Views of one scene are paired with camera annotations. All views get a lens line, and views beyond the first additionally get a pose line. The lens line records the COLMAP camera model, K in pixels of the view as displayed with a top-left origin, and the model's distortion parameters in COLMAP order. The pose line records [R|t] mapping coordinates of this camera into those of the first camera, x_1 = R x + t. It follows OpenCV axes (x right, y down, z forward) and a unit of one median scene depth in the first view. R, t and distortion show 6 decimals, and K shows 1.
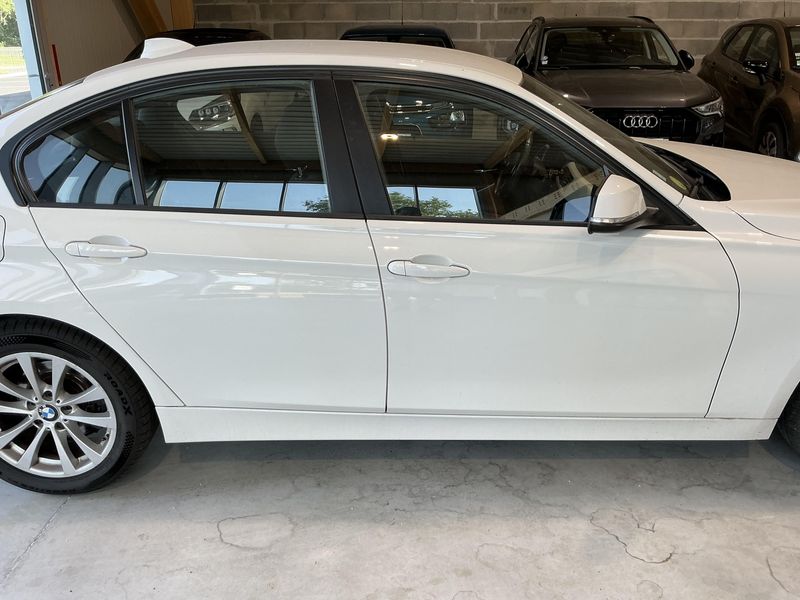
lens RADIAL K [[684.2, 0, 394.5], [0, 684.2, 298.3], [0, 0, 1]] dist [0.071807, -0.158424]
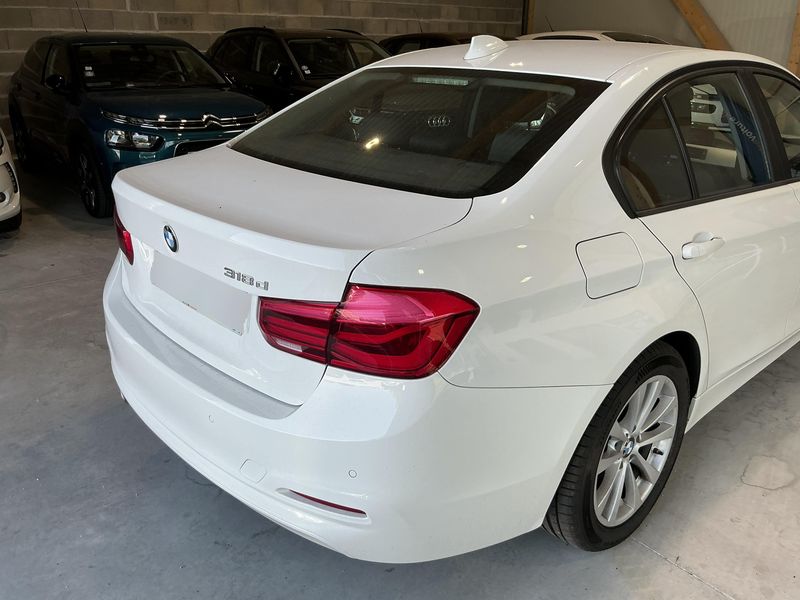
lens RADIAL K [[684.2, 0, 394.5], [0, 684.2, 298.3], [0, 0, 1]] dist [0.071807, -0.158424]
pose [[0.722554, -0.224790, 0.653747, -1.233483], [0.238951, 0.968581, 0.068945, -0.152564], [-0.648705, 0.106397, 0.753565, 0.489288]]
